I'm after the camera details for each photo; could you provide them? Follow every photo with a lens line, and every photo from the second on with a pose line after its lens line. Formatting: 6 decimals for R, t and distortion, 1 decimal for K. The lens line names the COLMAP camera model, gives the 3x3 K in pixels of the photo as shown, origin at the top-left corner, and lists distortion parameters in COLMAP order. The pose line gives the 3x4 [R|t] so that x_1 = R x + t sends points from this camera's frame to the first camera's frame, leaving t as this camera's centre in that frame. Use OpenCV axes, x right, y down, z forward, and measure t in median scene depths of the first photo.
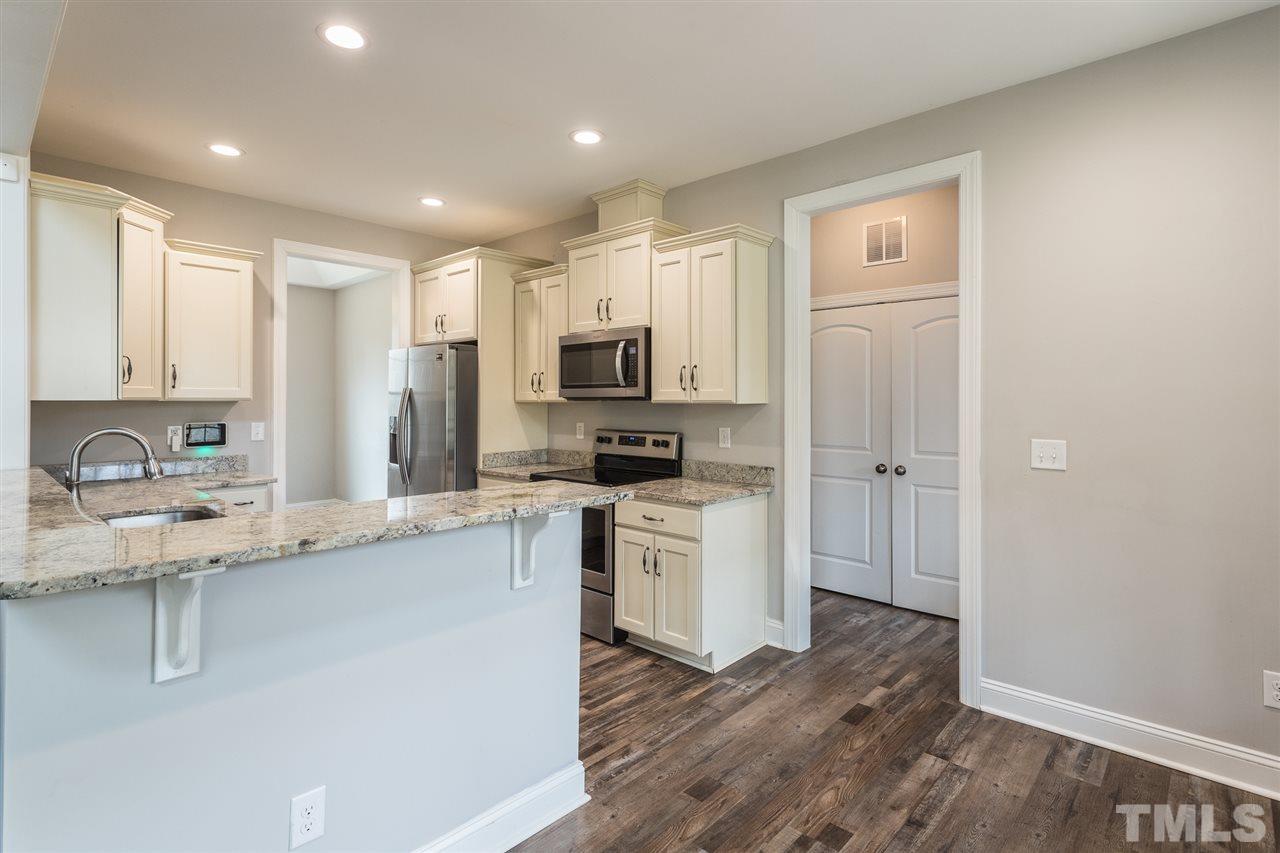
lens RADIAL K [[617.0, 0, 648.8], [0, 617.0, 400.1], [0, 0, 1]] dist [-0.005588, 0.000110]
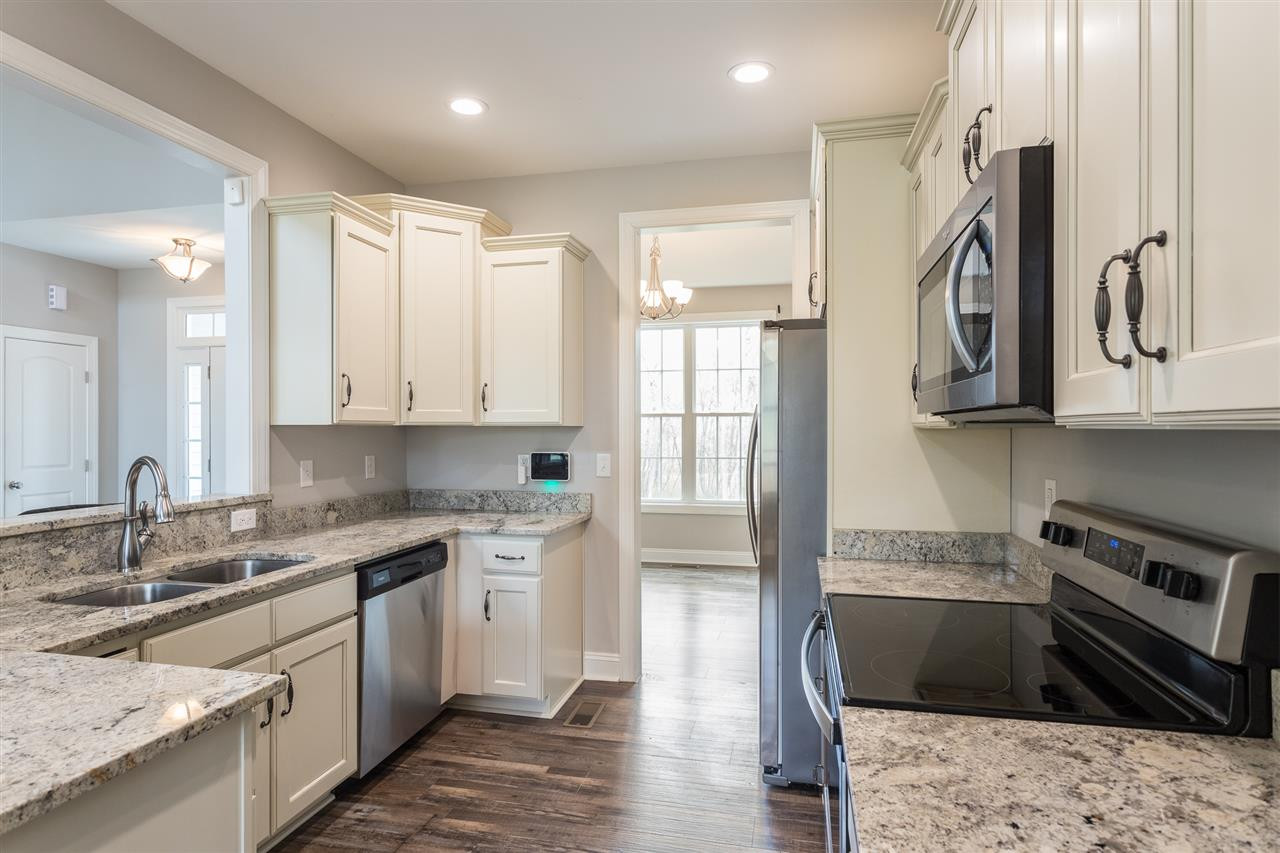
lens RADIAL K [[686.0, 0, 640.1], [0, 686.0, 427.2], [0, 0, 1]] dist [0.001690, 0.004076]
pose [[0.492979, -0.002421, -0.870038, 0.157985], [0.002286, 0.999996, -0.001487, 0.004509], [0.870038, -0.001256, 0.492982, 0.648443]]
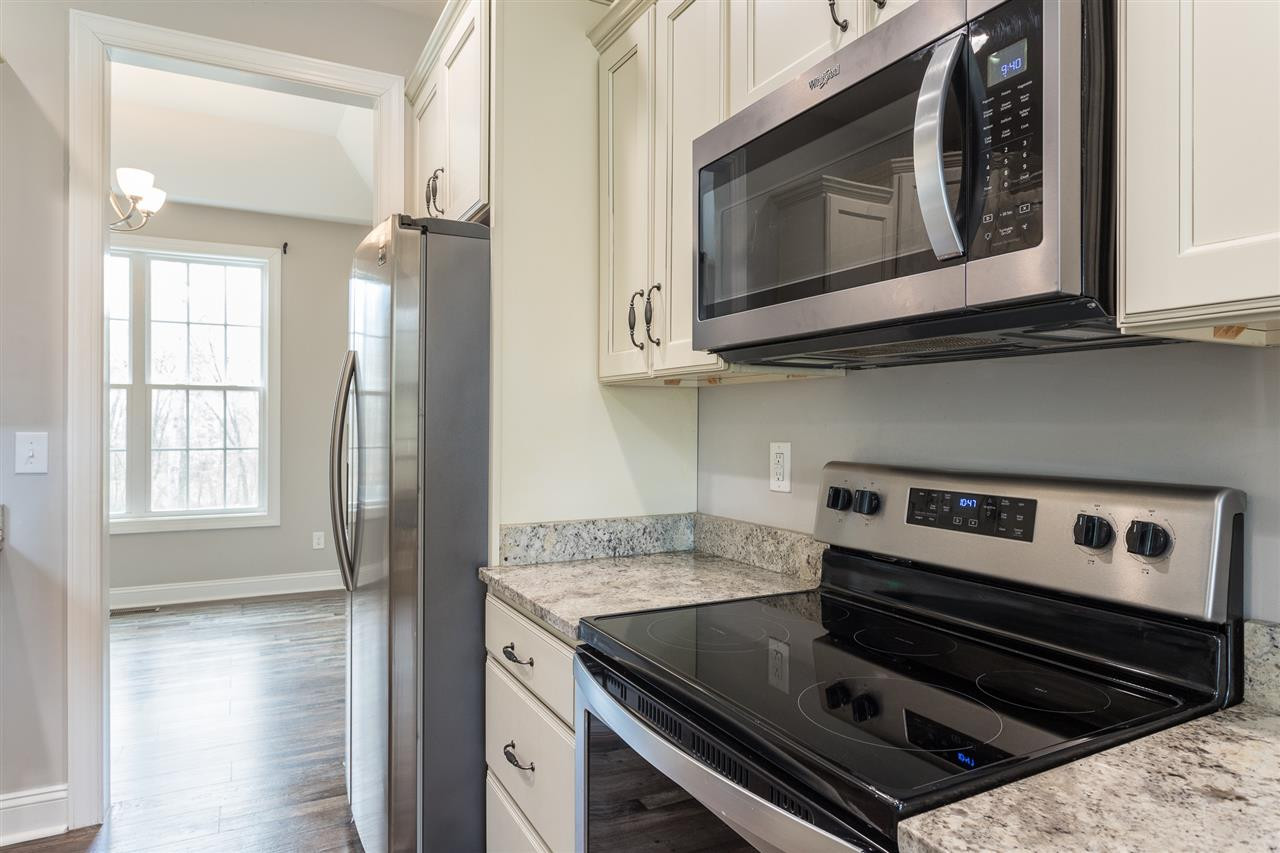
lens RADIAL K [[765.8, 0, 639.5], [0, 765.8, 424.2], [0, 0, 1]] dist [-0.010243, 0.005137]
pose [[0.940144, 0.003636, -0.340759, -0.048751], [-0.003037, 0.999993, 0.002293, 0.030236], [0.340765, -0.001121, 0.940148, 0.679239]]
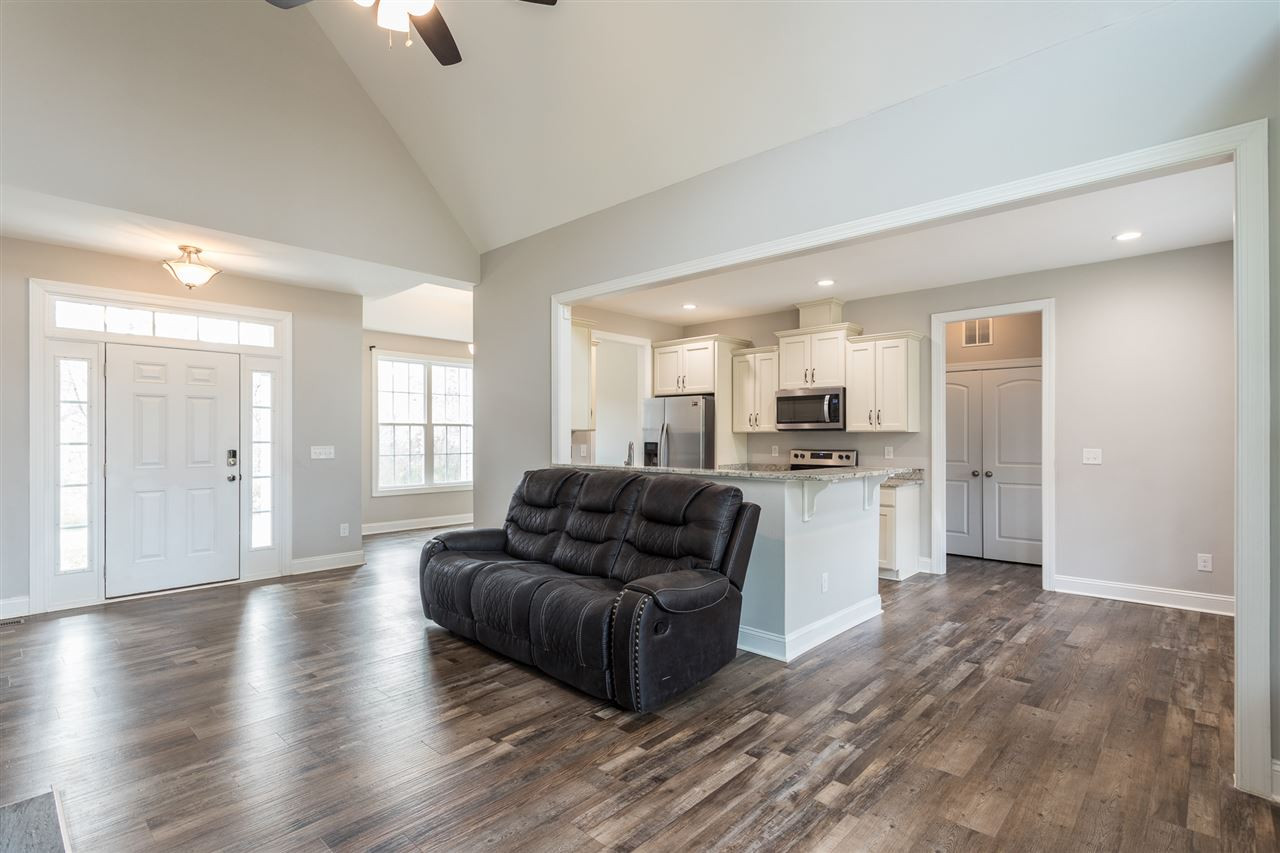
lens RADIAL K [[612.2, 0, 642.0], [0, 612.2, 437.2], [0, 0, 1]] dist [0.005678, 0.000556]
pose [[0.999975, -0.000873, -0.007024, -0.502764], [0.000881, 0.999999, 0.001178, 0.014984], [0.007023, -0.001184, 0.999975, -0.630969]]
